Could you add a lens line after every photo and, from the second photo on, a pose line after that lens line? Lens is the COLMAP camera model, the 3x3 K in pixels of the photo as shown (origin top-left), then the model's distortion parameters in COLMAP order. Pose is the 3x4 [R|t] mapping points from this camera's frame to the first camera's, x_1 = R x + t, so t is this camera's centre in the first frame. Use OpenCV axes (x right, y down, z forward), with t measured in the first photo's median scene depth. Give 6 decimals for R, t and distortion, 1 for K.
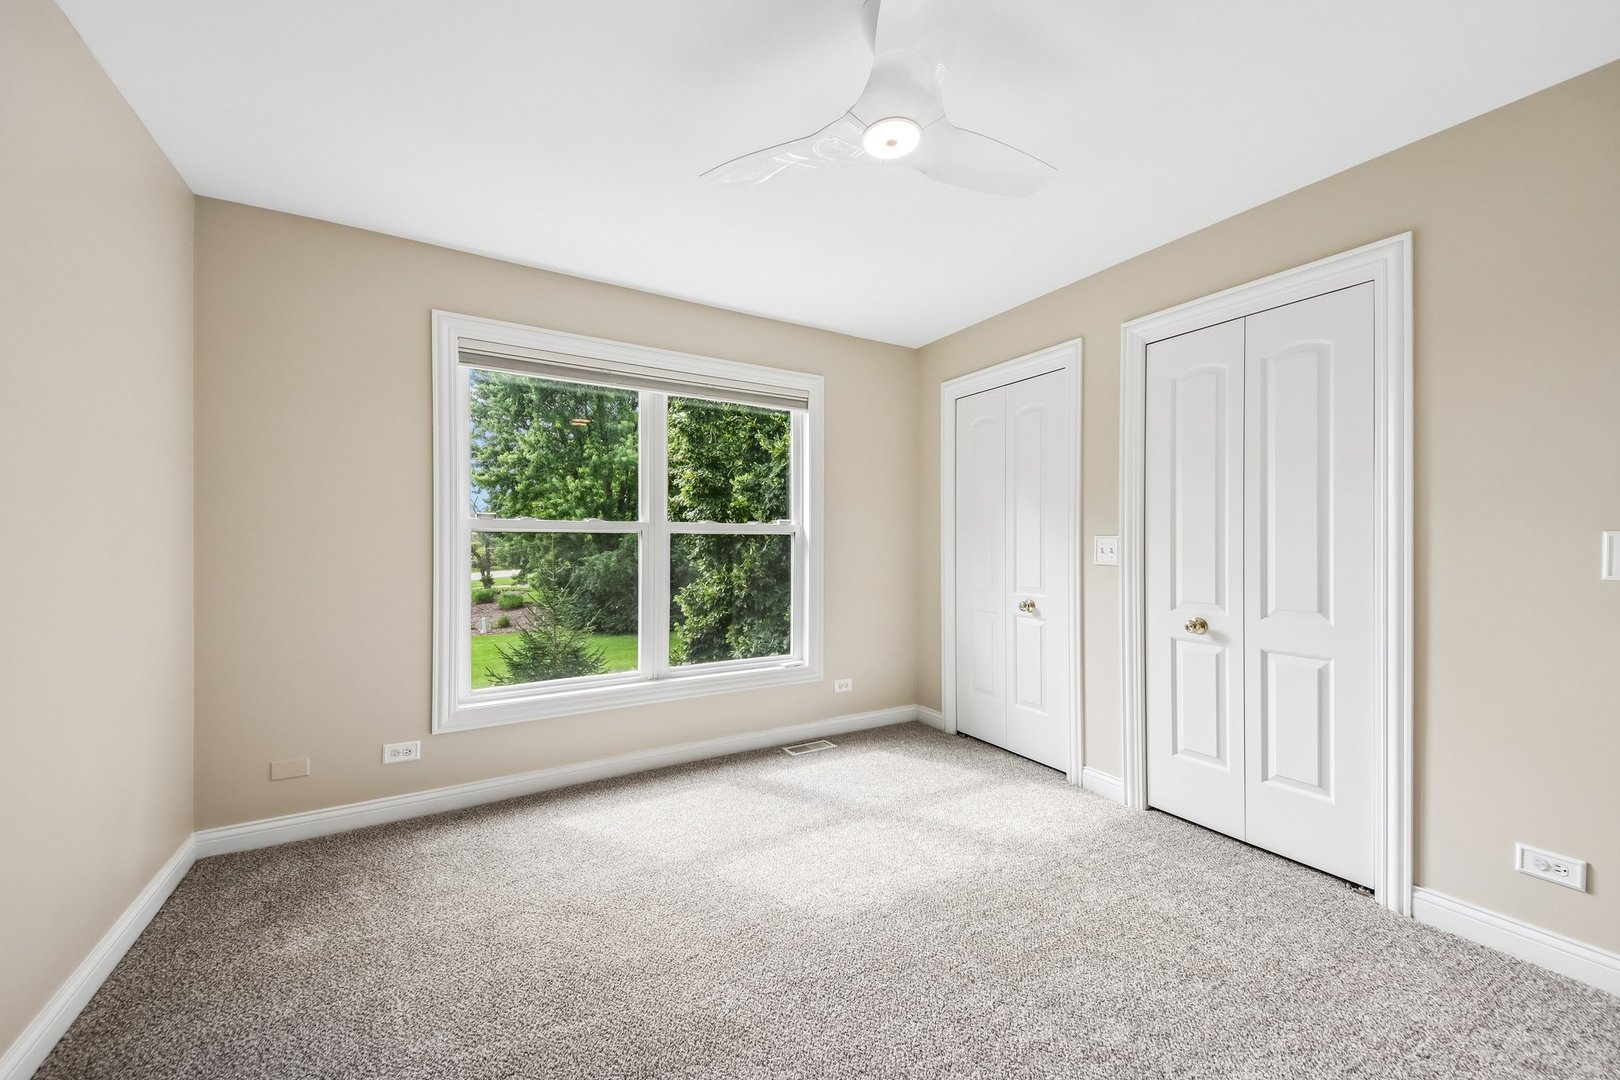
lens RADIAL K [[590.5, 0, 778.3], [0, 590.5, 543.4], [0, 0, 1]] dist [0.000039, -0.000082]
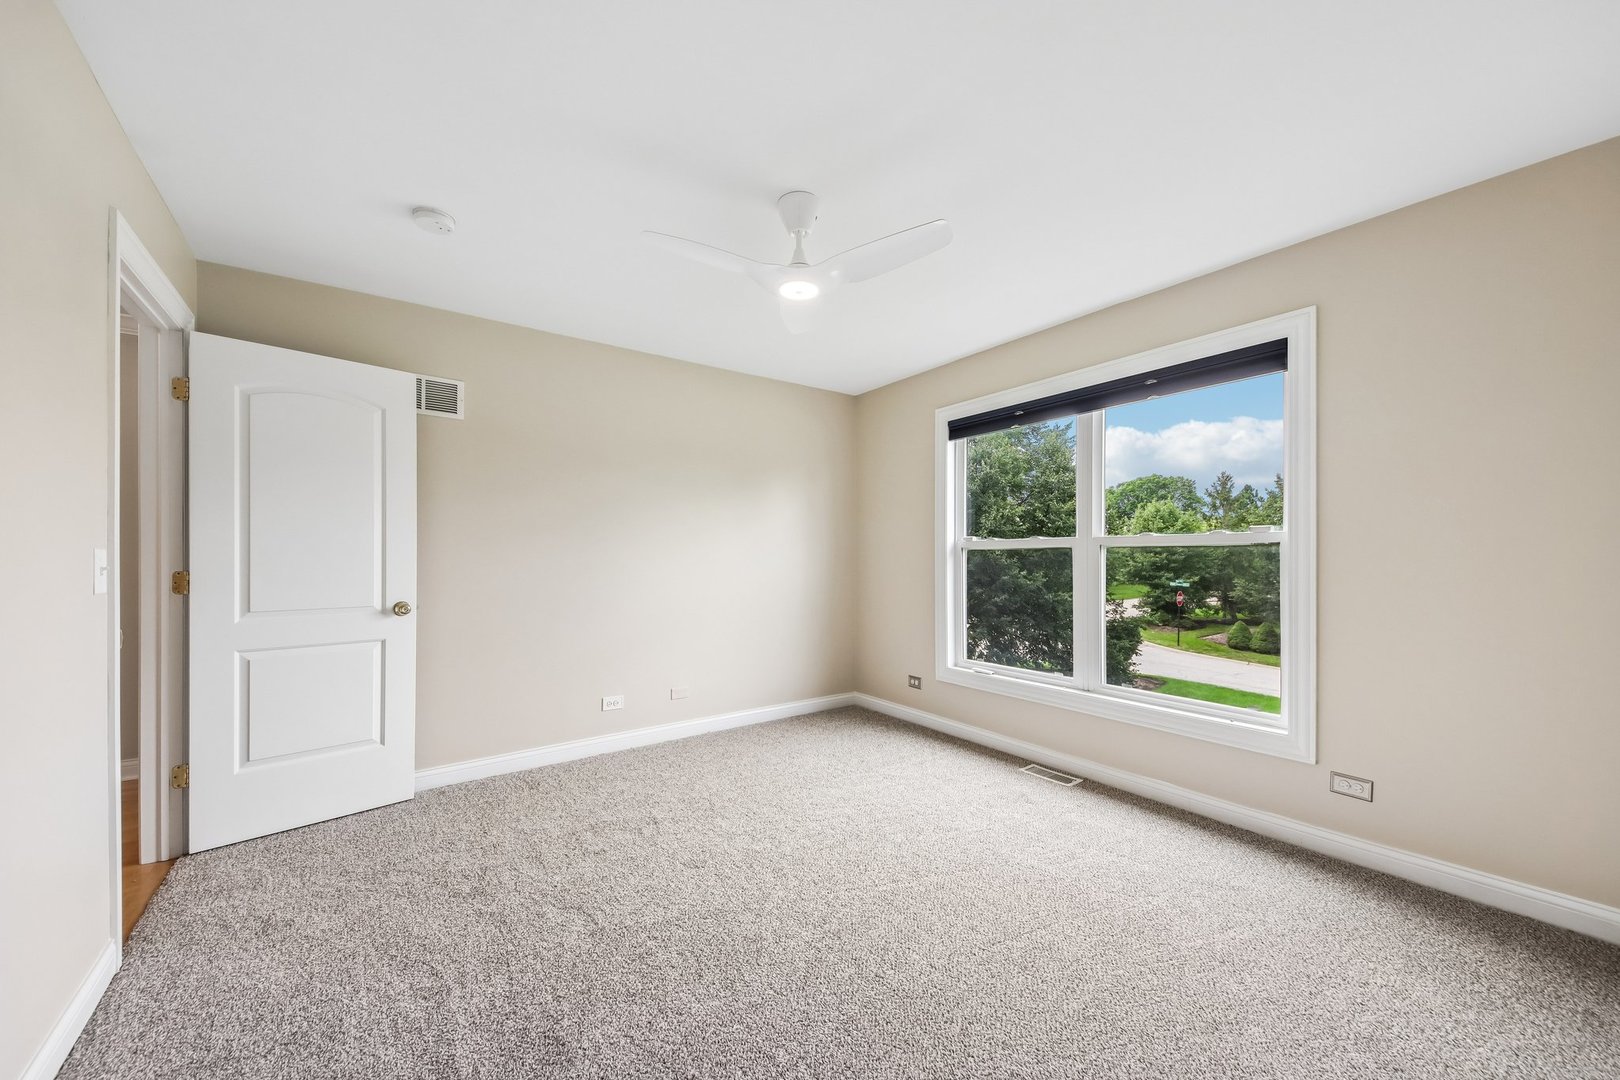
lens RADIAL K [[596.9, 0, 813.0], [0, 596.9, 545.4], [0, 0, 1]] dist [-0.028065, 0.000001]
pose [[0.080086, -0.019459, -0.996598, 0.774889], [0.000208, 0.999810, -0.019505, -0.000485], [0.996788, 0.001355, 0.080075, 0.442610]]
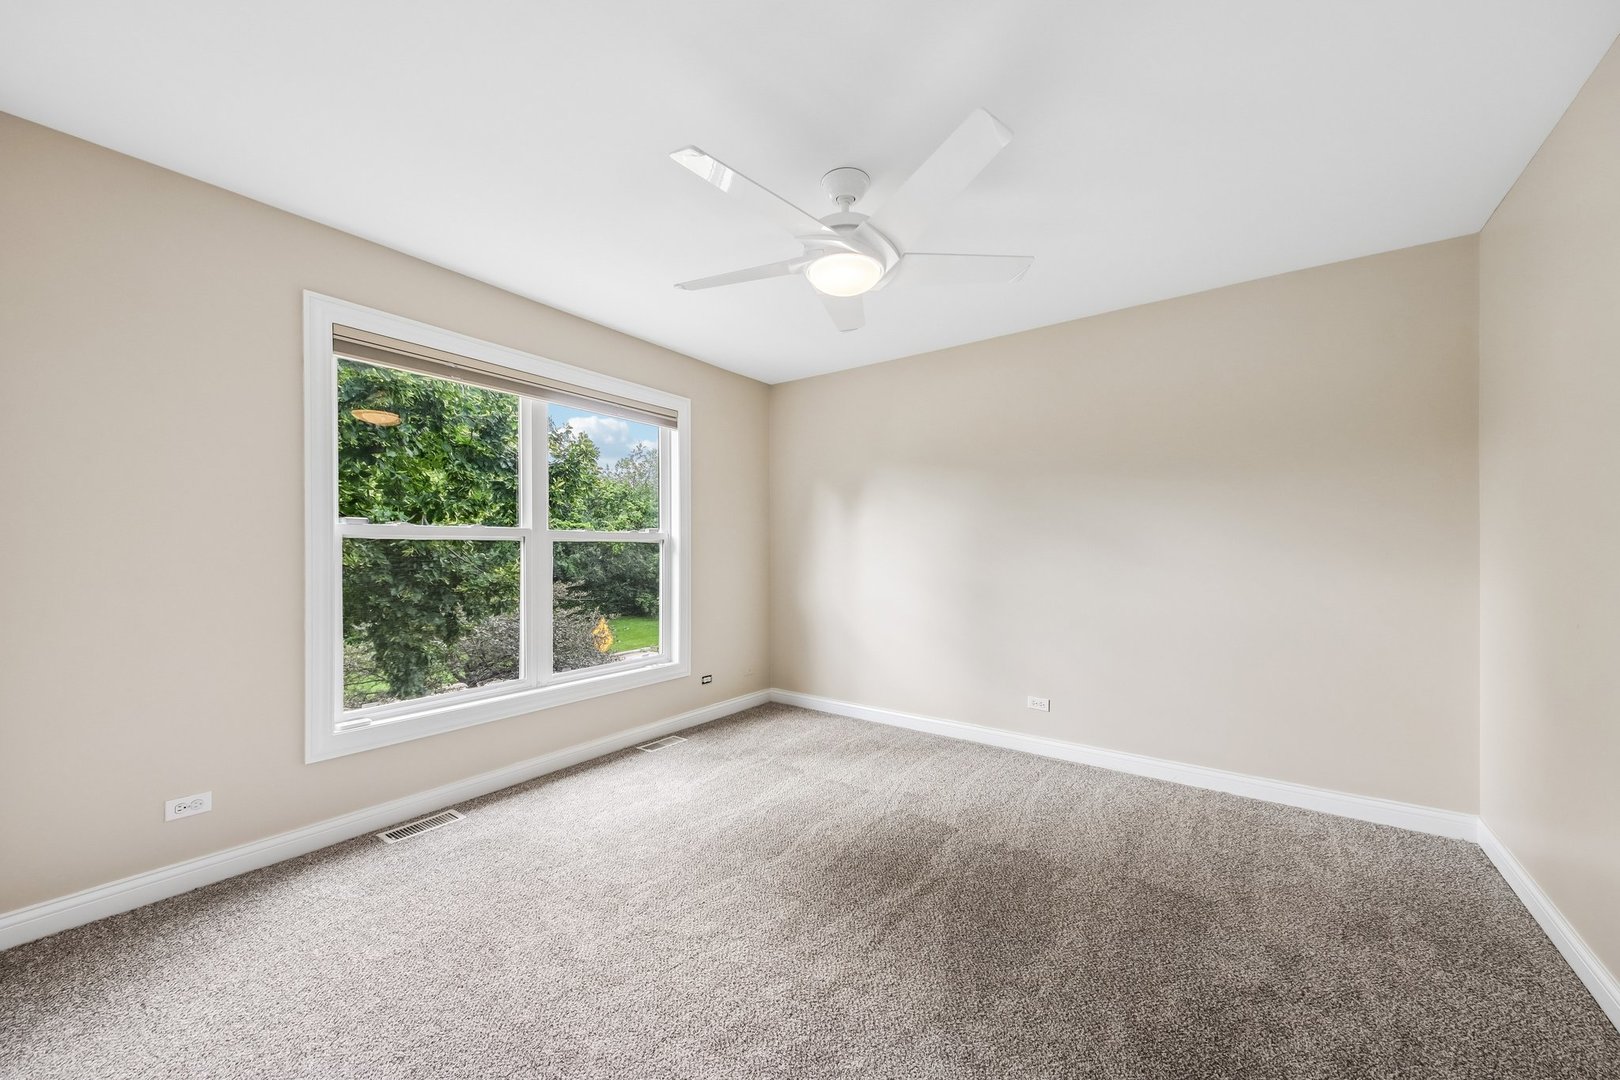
lens RADIAL K [[611.8, 0, 810.0], [0, 611.8, 540.0], [0, 0, 1]] dist [0.002516, -0.000093]
pose [[0.900868, 0.008530, 0.434009, -0.238976], [-0.001077, 0.999848, -0.017416, 0.000687], [-0.434091, 0.015223, 0.900740, -0.133187]]
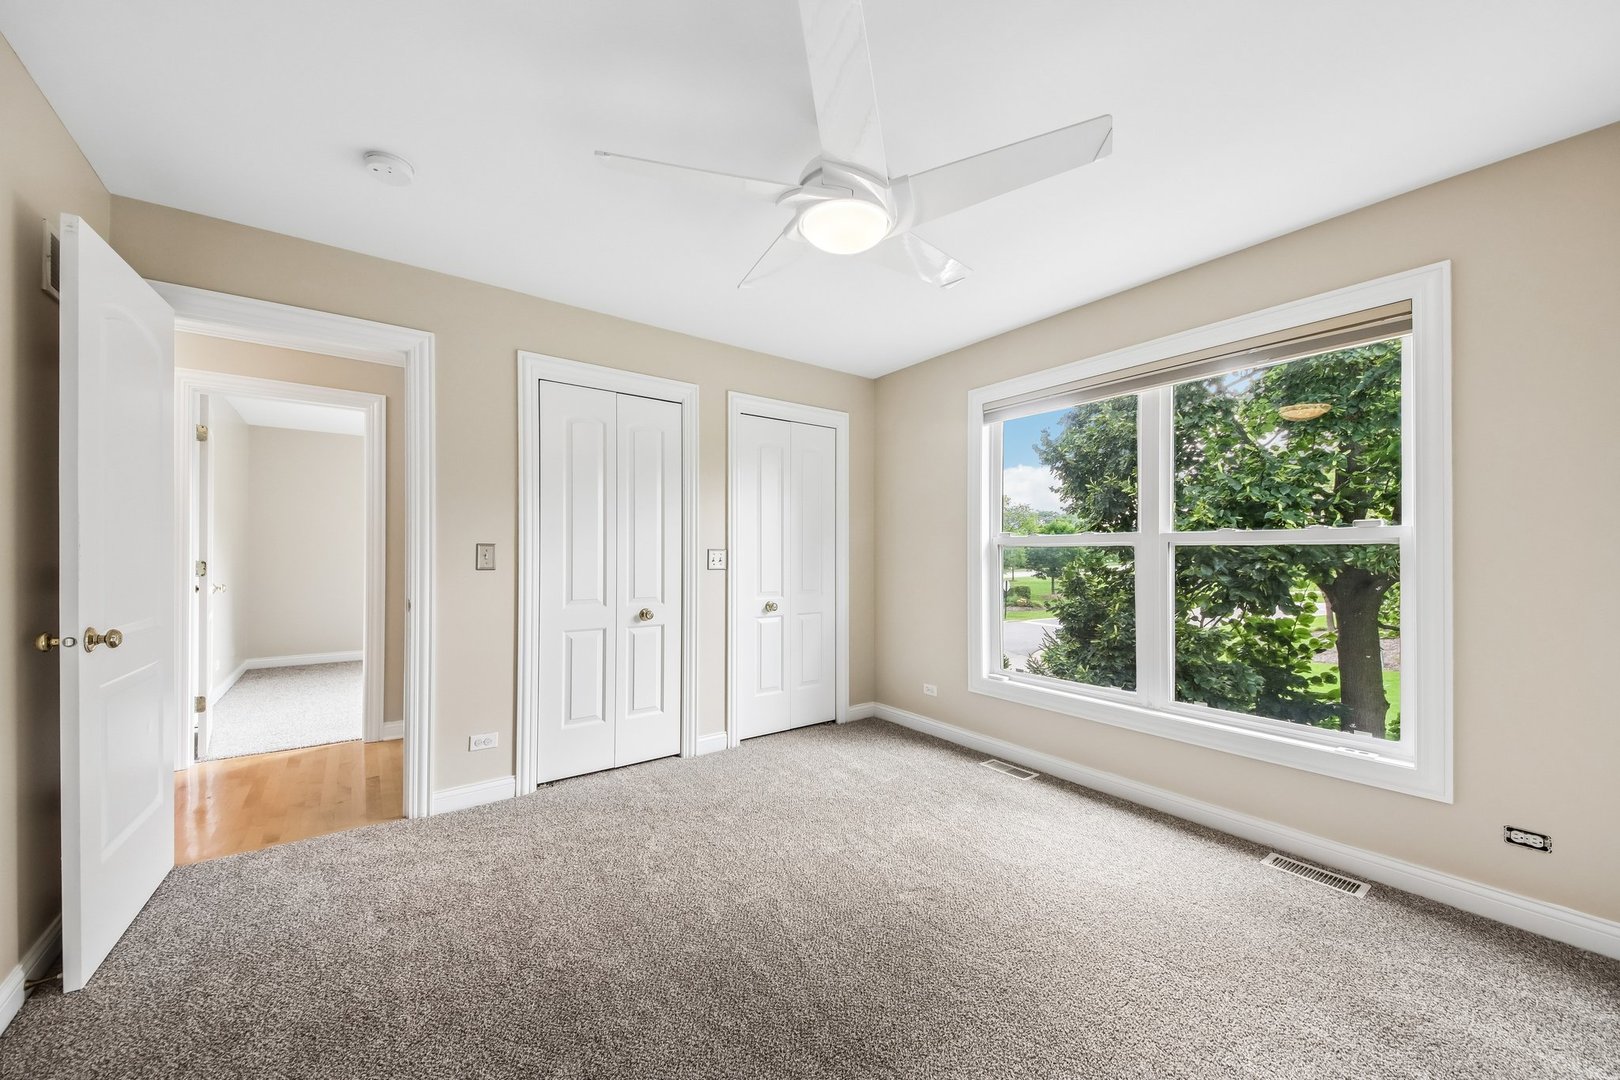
lens RADIAL K [[598.8, 0, 802.6], [0, 598.8, 555.6], [0, 0, 1]] dist [0.002088, -0.000055]
pose [[0.106228, 0.002802, -0.994338, 0.643136], [-0.006535, 0.999976, 0.002119, -0.000465], [0.994320, 0.006273, 0.106244, 0.368299]]
